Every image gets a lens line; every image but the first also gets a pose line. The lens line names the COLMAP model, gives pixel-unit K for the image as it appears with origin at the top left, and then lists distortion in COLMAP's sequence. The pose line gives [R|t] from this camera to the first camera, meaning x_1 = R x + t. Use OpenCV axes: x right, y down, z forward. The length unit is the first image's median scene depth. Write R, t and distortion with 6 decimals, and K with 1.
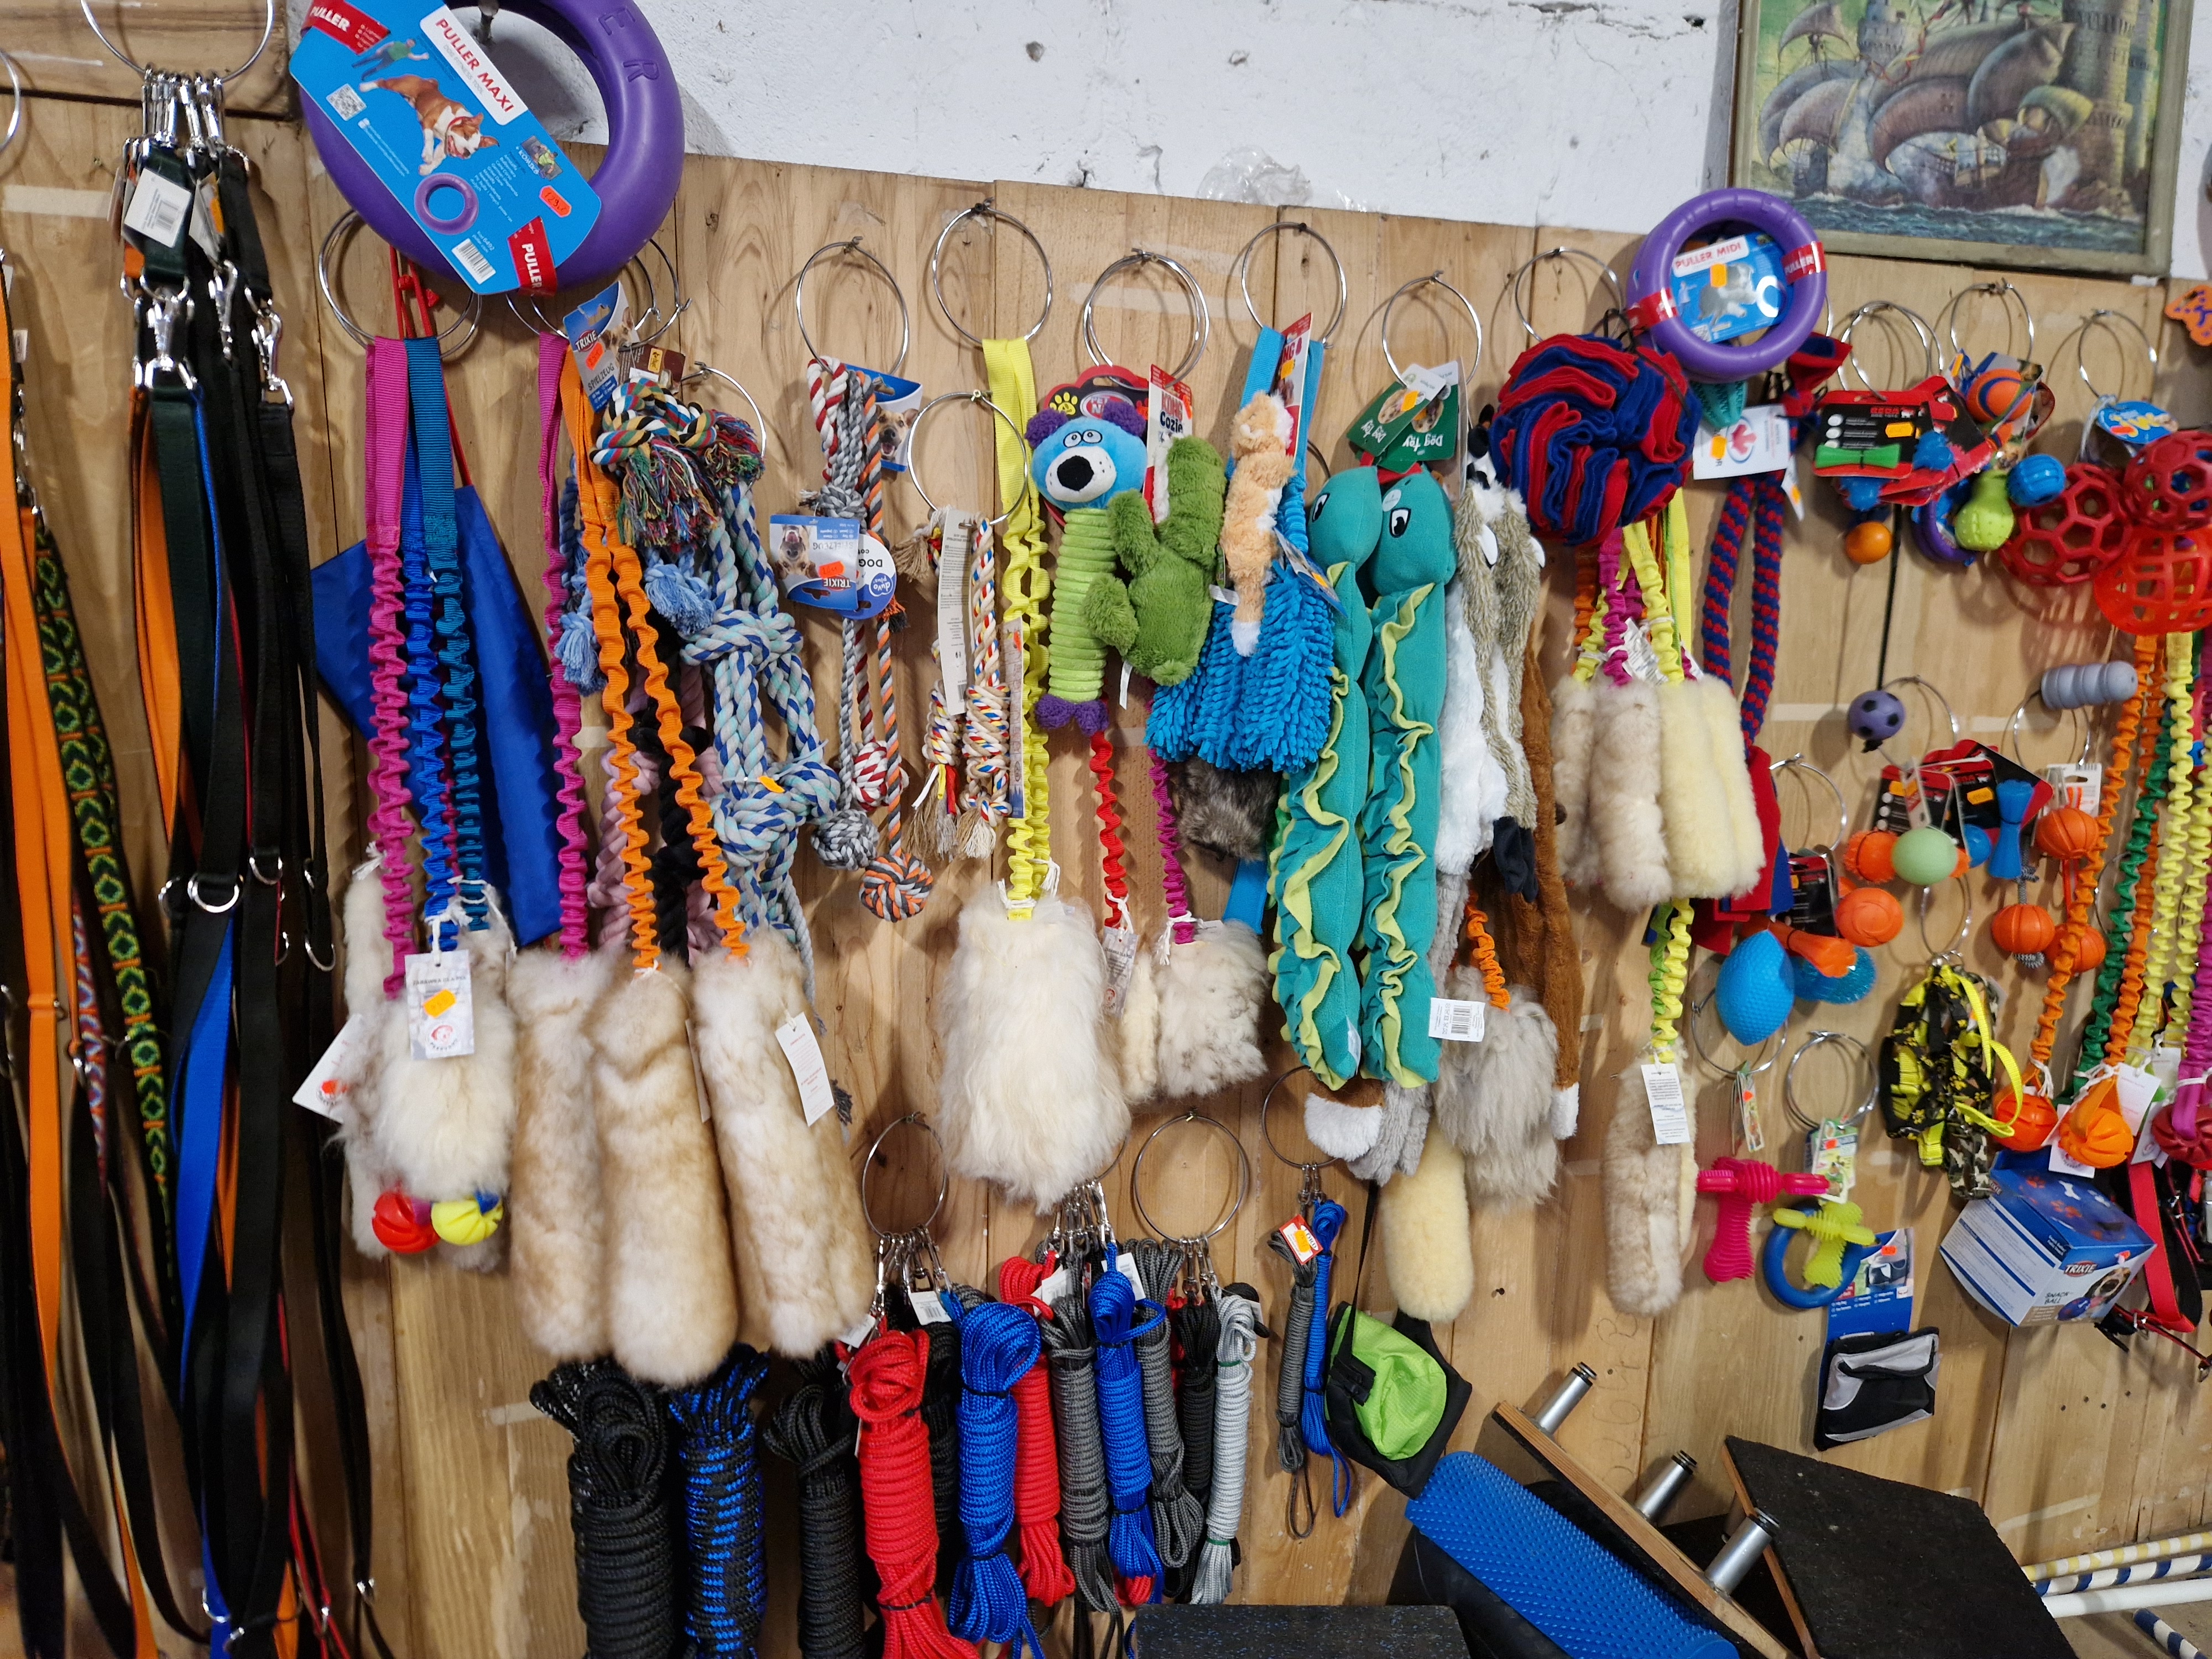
lens RADIAL K [[1456.4, 0, 981.3], [0, 1456.4, 824.9], [0, 0, 1]] dist [0.083969, -0.065443]
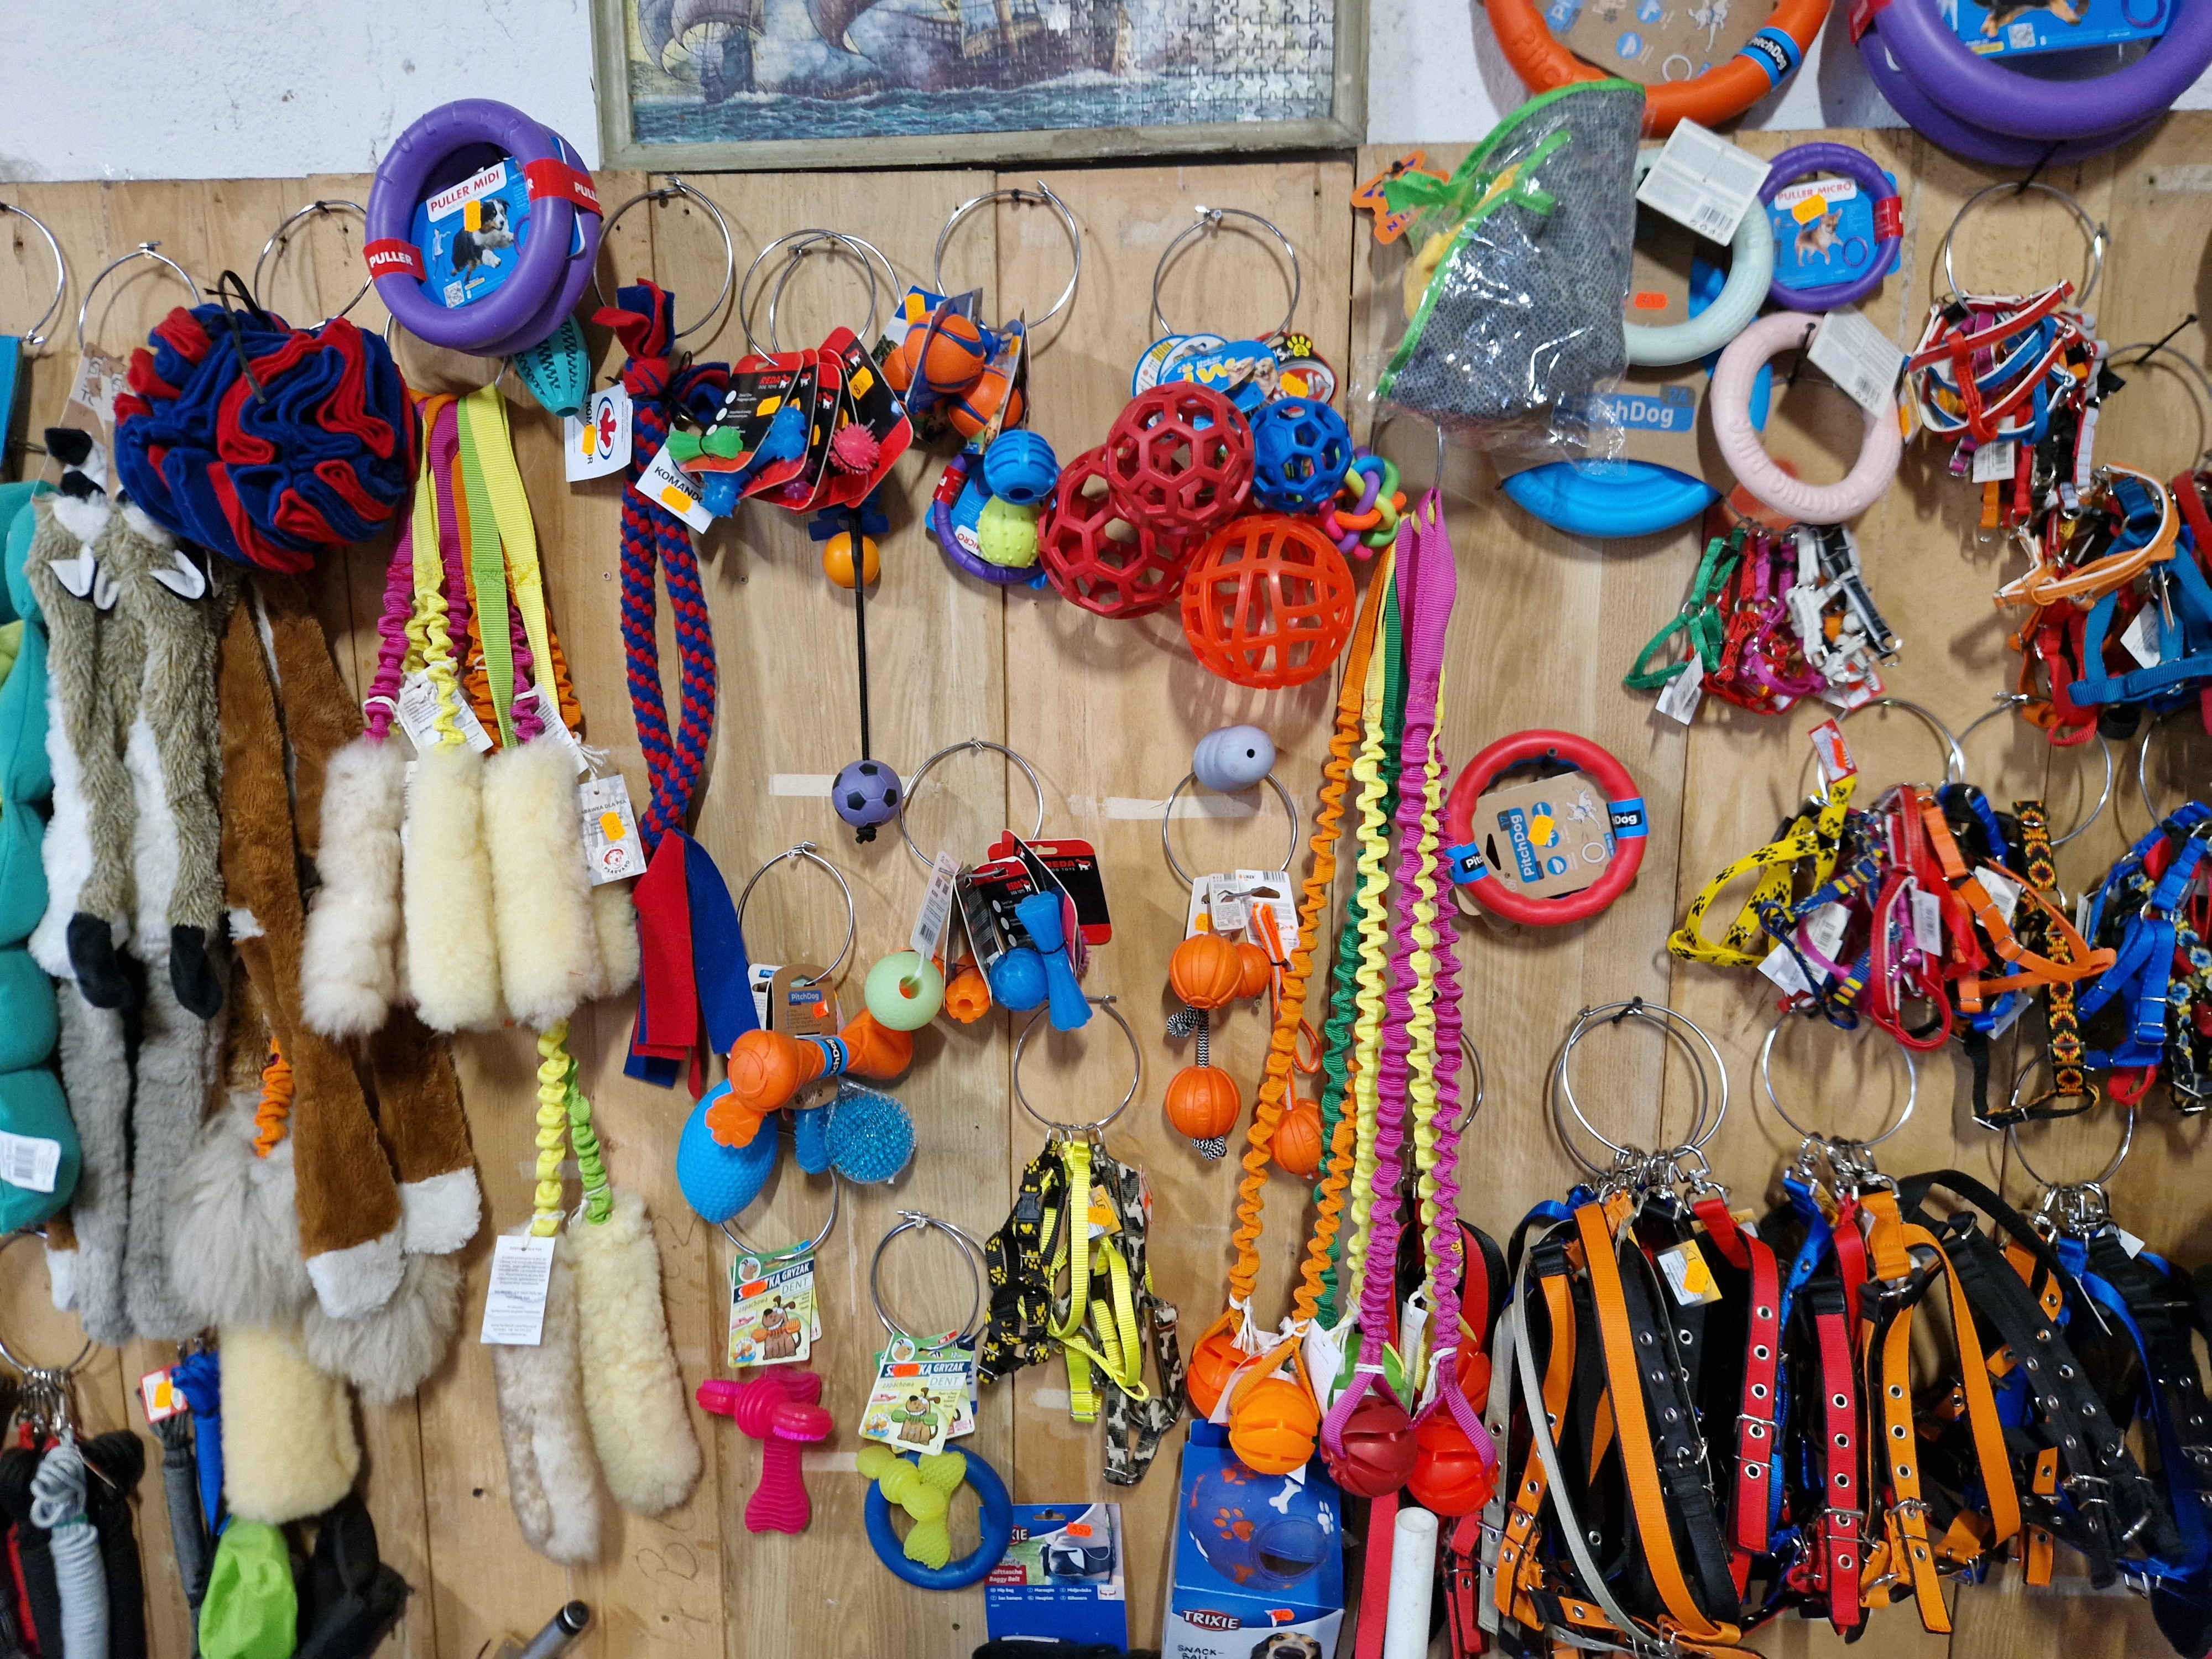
lens RADIAL K [[1450.8, 0, 1097.4], [0, 1450.8, 830.1], [0, 0, 1]] dist [0.053615, -0.033441]
pose [[0.935278, 0.034407, -0.352238, 0.973320], [-0.040387, 0.999138, -0.009643, -0.054198], [0.351602, 0.023245, 0.935861, 0.374621]]
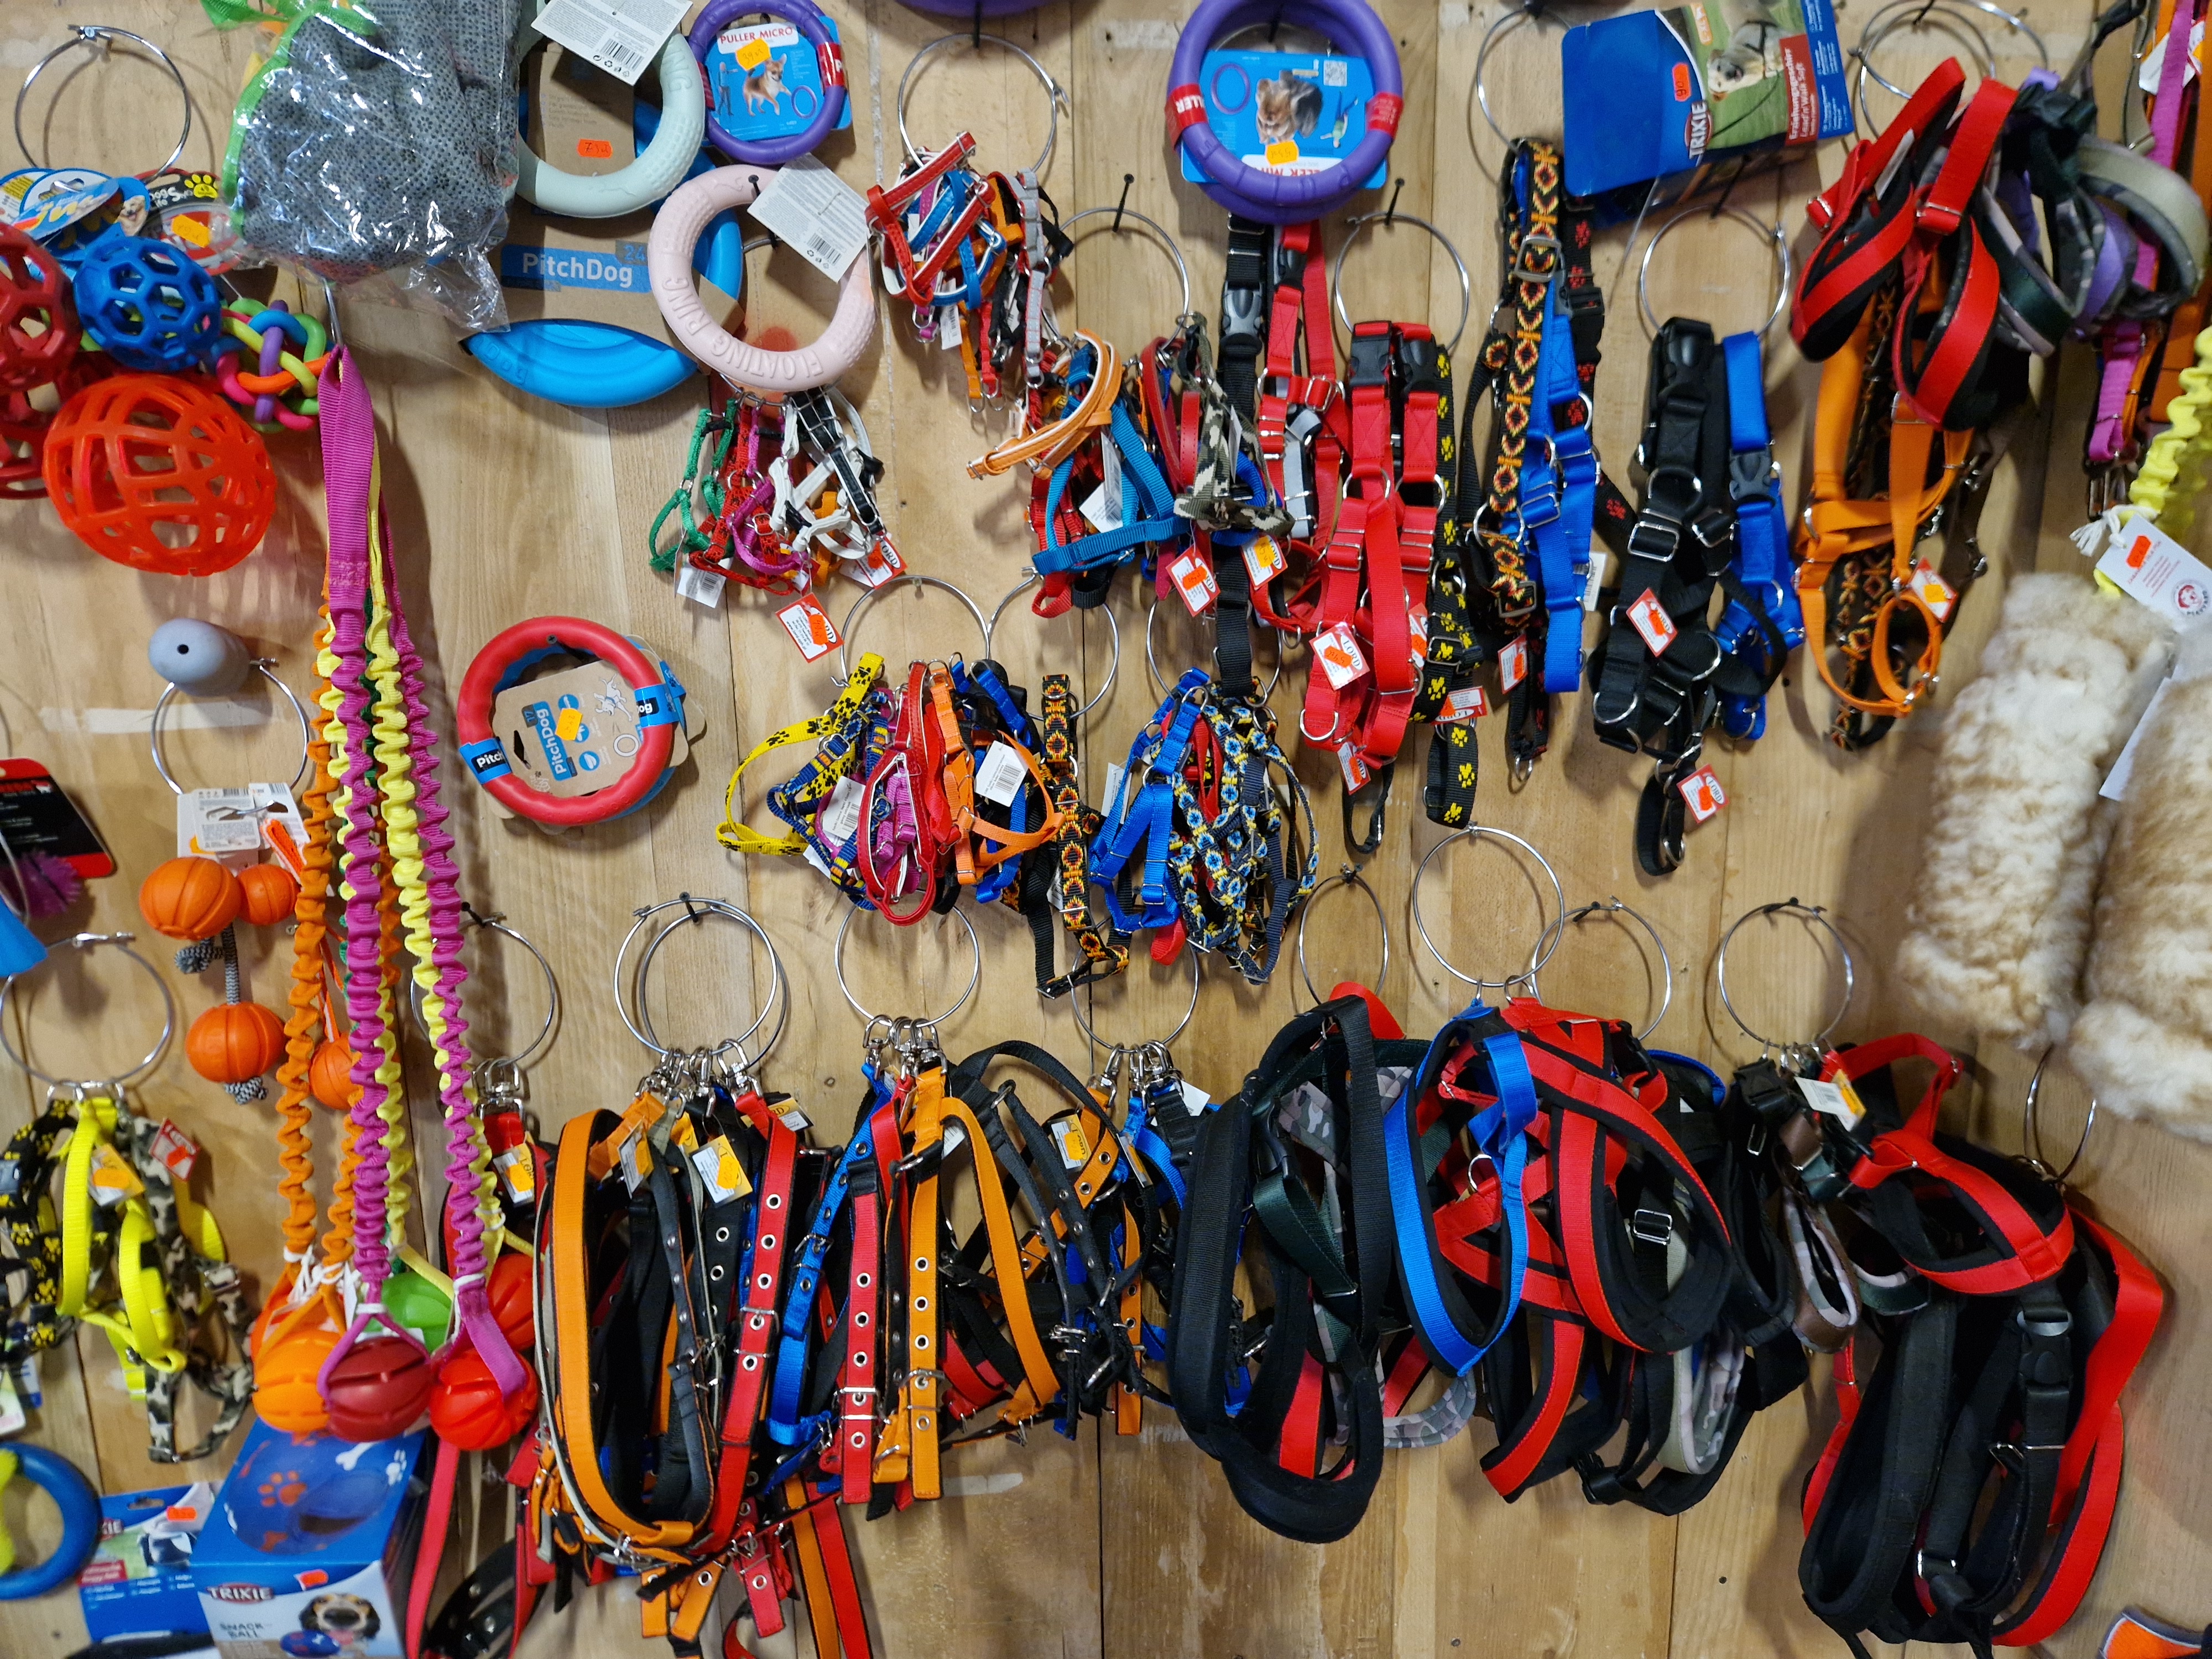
lens RADIAL K [[1456.4, 0, 981.3], [0, 1456.4, 824.9], [0, 0, 1]] dist [0.083969, -0.065443]
pose [[0.981100, -0.005939, -0.193408, 1.237383], [0.011461, 0.999558, 0.027445, -0.040000], [0.193159, -0.029143, 0.980734, 0.484882]]
